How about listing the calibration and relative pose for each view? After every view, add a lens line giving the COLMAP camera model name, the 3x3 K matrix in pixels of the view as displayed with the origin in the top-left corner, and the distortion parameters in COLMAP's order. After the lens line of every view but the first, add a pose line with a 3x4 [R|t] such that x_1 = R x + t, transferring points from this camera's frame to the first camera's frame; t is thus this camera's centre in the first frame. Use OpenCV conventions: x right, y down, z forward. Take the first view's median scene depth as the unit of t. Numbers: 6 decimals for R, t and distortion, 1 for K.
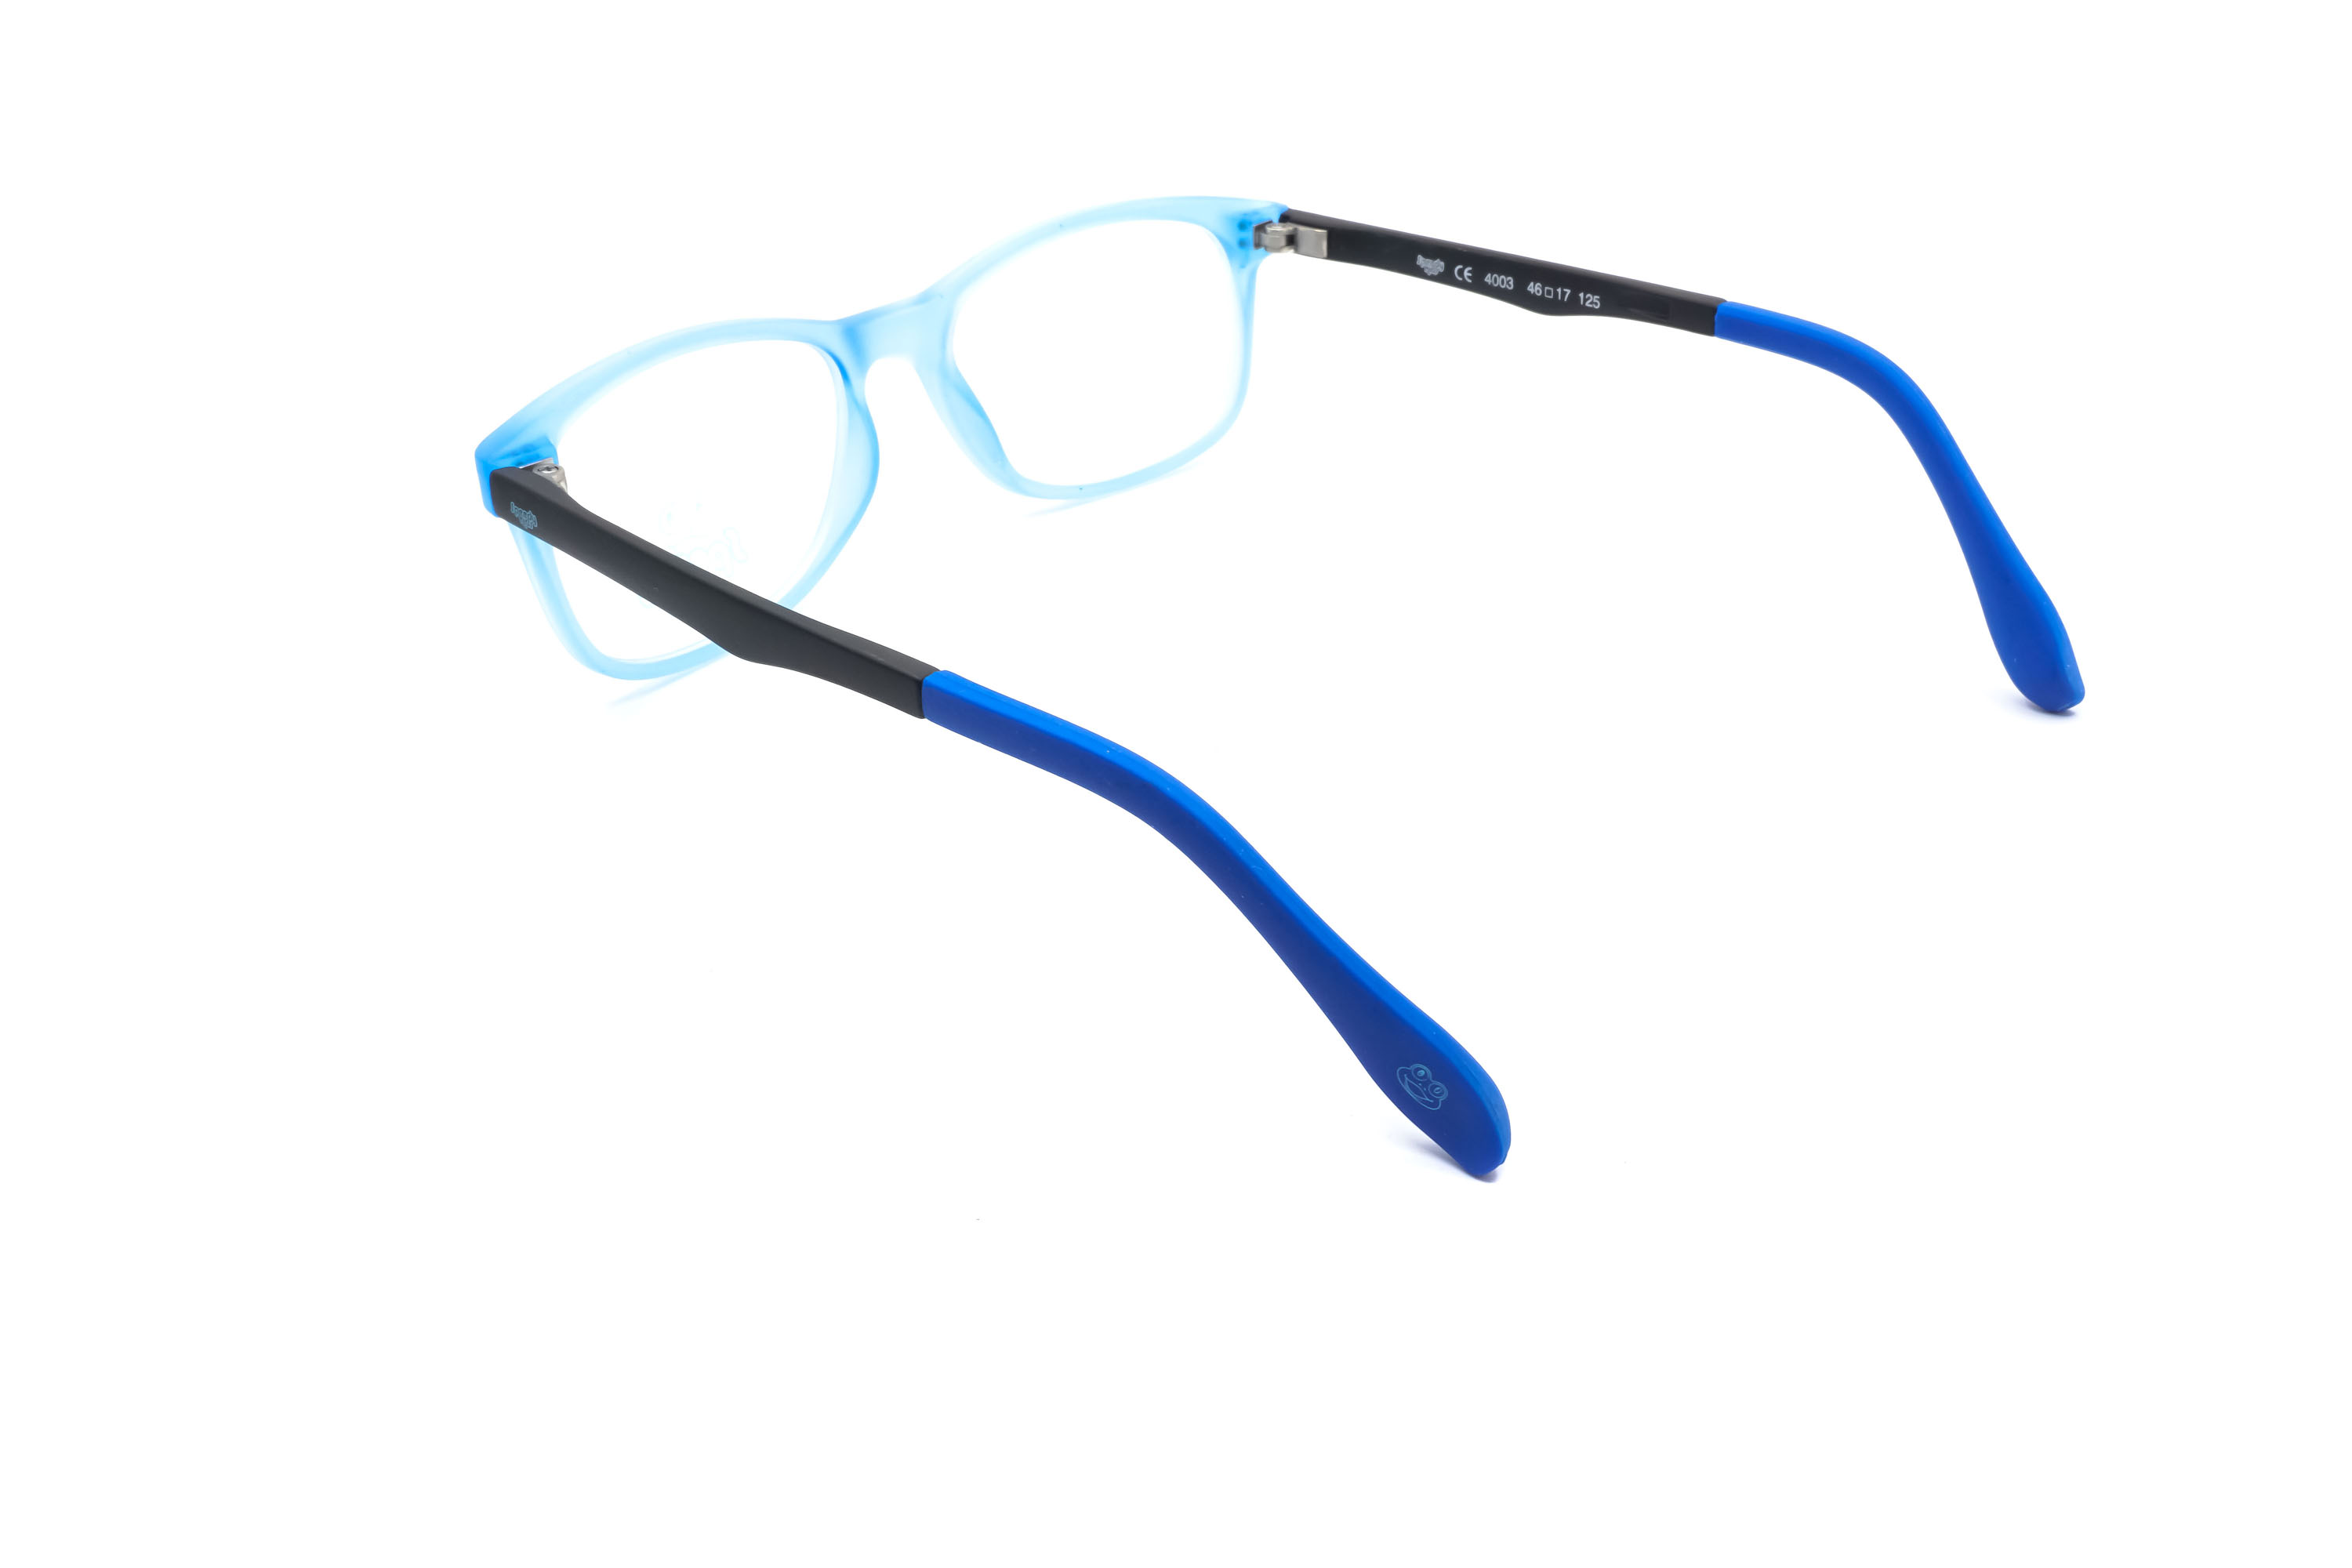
lens RADIAL K [[2407.3, 0, 1176.0], [0, 2407.3, 784.0], [0, 0, 1]] dist [0.003543, 0.011018]
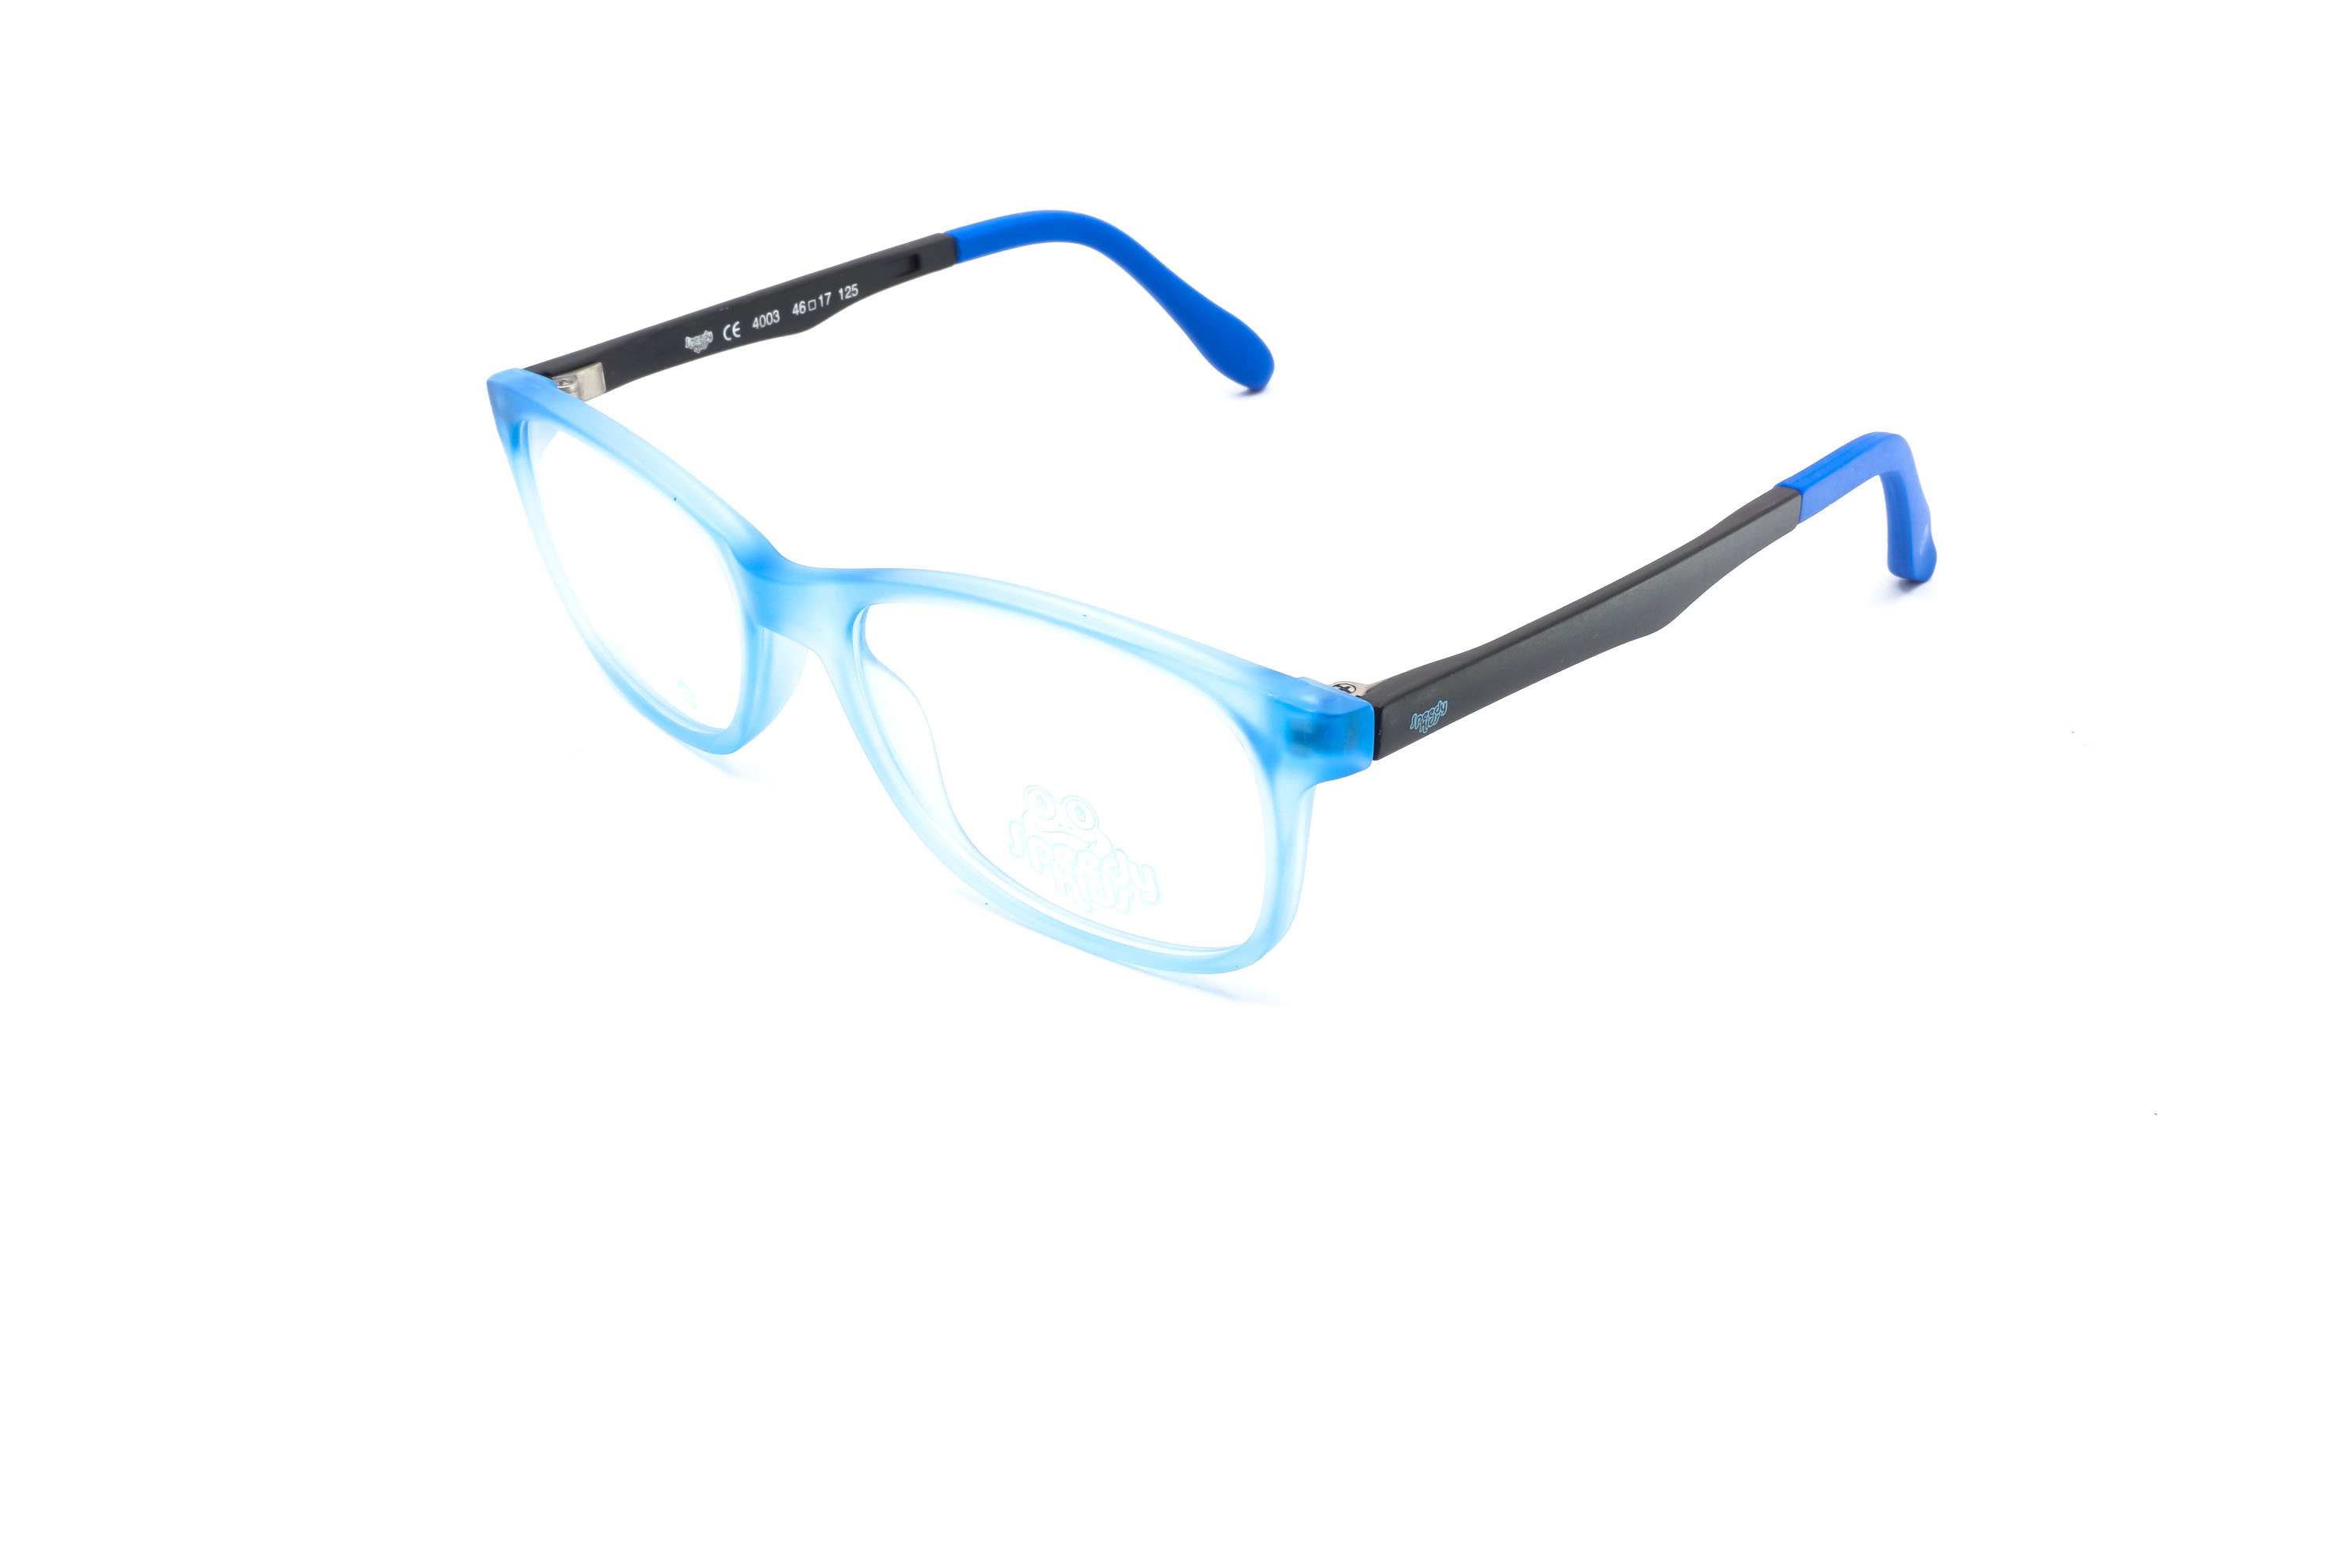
lens RADIAL K [[2407.3, 0, 1176.0], [0, 2407.3, 784.0], [0, 0, 1]] dist [0.003543, 0.011018]
pose [[-0.005090, -0.473699, 0.880672, -0.819617], [0.500233, 0.761366, 0.412417, -0.388287], [-0.865876, 0.442641, 0.233084, 0.720631]]
